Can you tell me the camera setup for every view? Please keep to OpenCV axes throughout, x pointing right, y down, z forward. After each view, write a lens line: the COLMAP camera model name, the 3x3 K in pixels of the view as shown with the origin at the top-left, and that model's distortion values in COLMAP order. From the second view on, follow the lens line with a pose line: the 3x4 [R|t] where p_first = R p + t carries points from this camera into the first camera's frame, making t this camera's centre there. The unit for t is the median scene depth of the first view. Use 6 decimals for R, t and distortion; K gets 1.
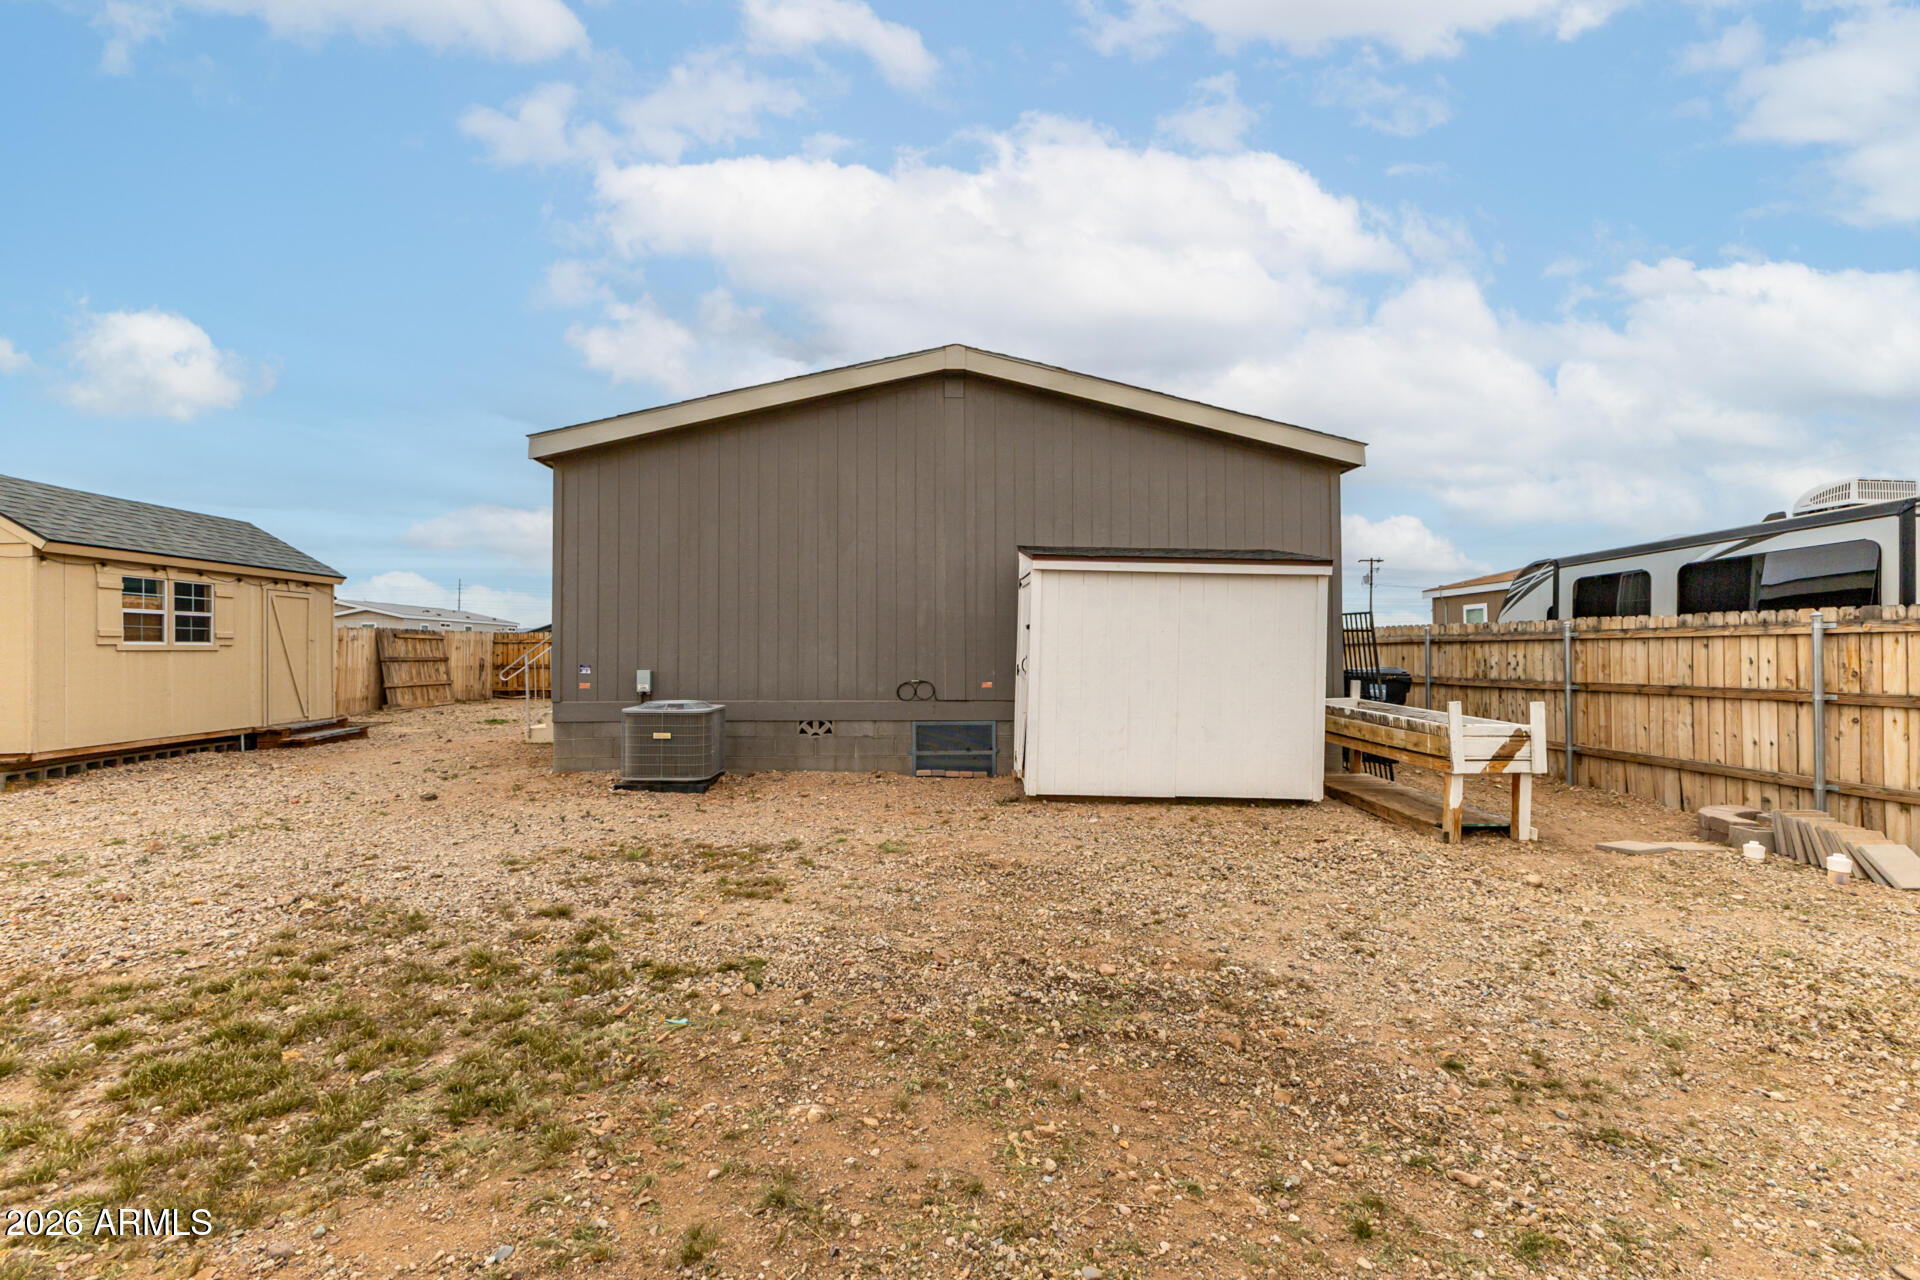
lens RADIAL K [[833.7, 0, 963.3], [0, 833.7, 635.6], [0, 0, 1]] dist [0.014600, -0.002241]
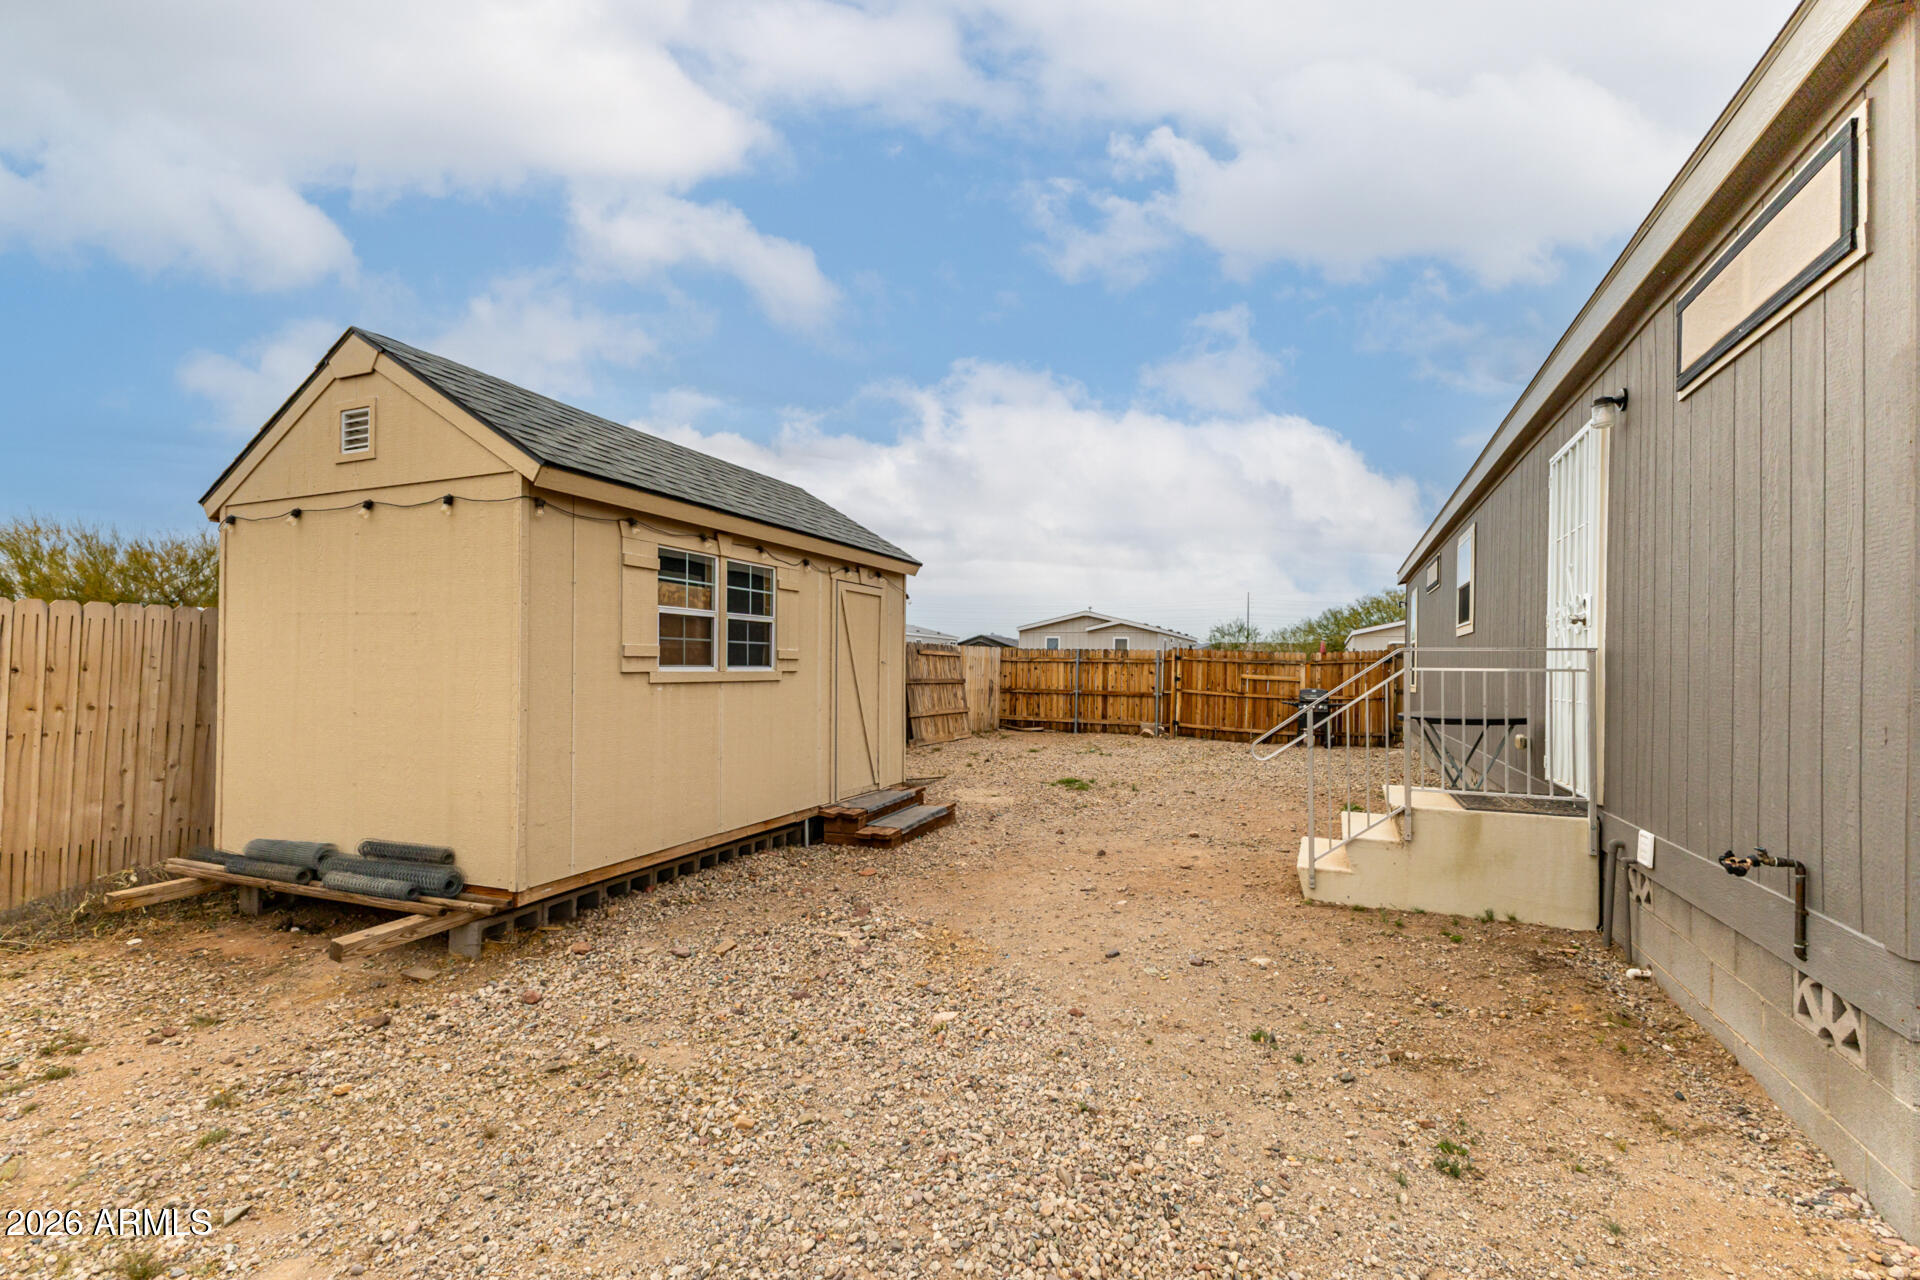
lens RADIAL K [[833.7, 0, 964.6], [0, 833.7, 652.8], [0, 0, 1]] dist [0.014600, -0.002241]
pose [[0.901162, 0.012306, -0.433309, -0.626280], [-0.011632, 0.999924, 0.004206, -0.006780], [0.433327, 0.001250, 0.901236, 0.643195]]
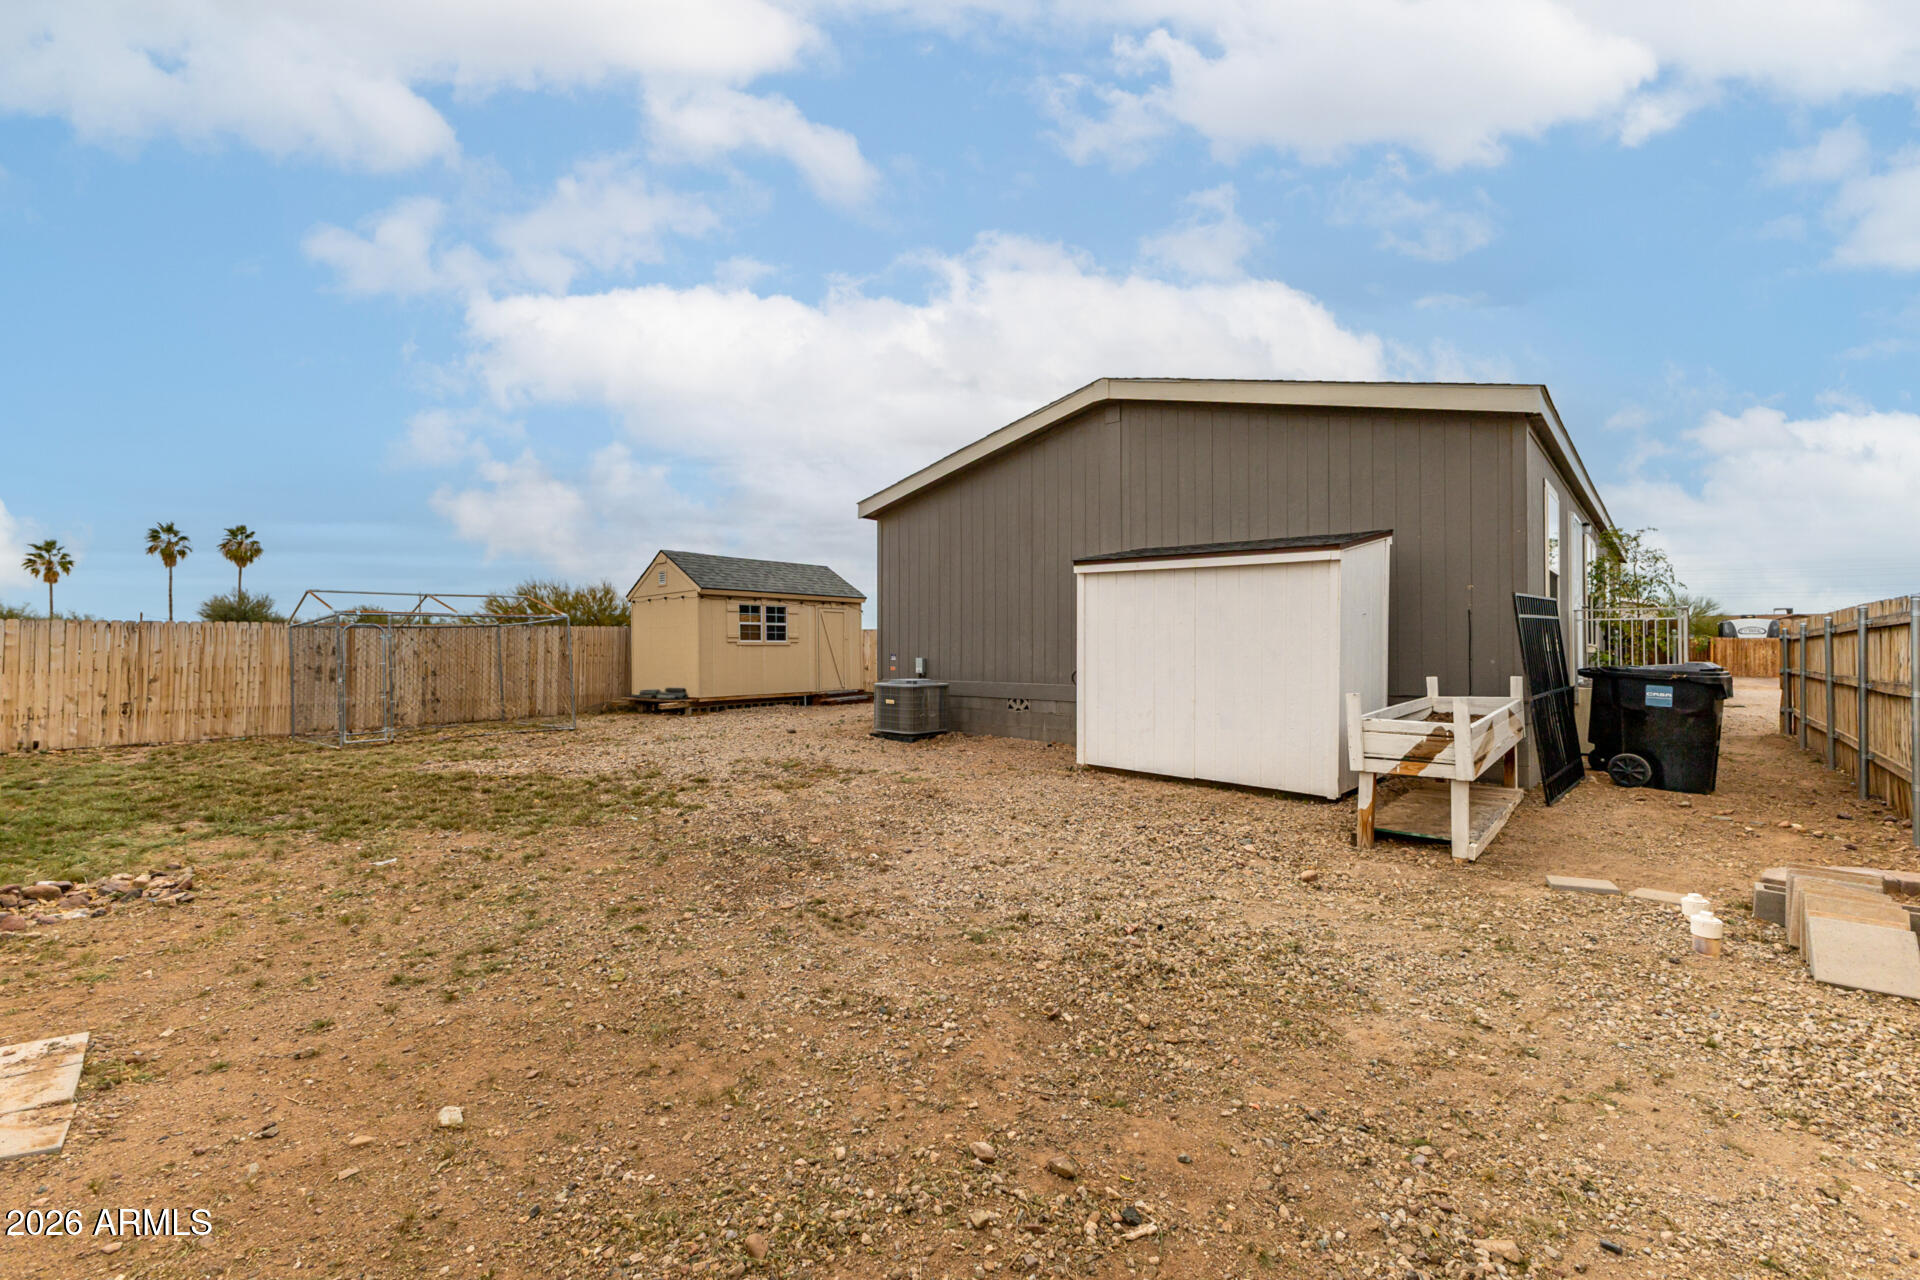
lens RADIAL K [[833.7, 0, 959.7], [0, 833.7, 640.0], [0, 0, 1]] dist [0.014600, -0.002241]
pose [[0.727692, -0.007480, -0.685864, 0.623951], [0.013120, 0.999909, 0.003015, 0.007646], [0.685779, -0.011193, 0.727724, 0.017200]]
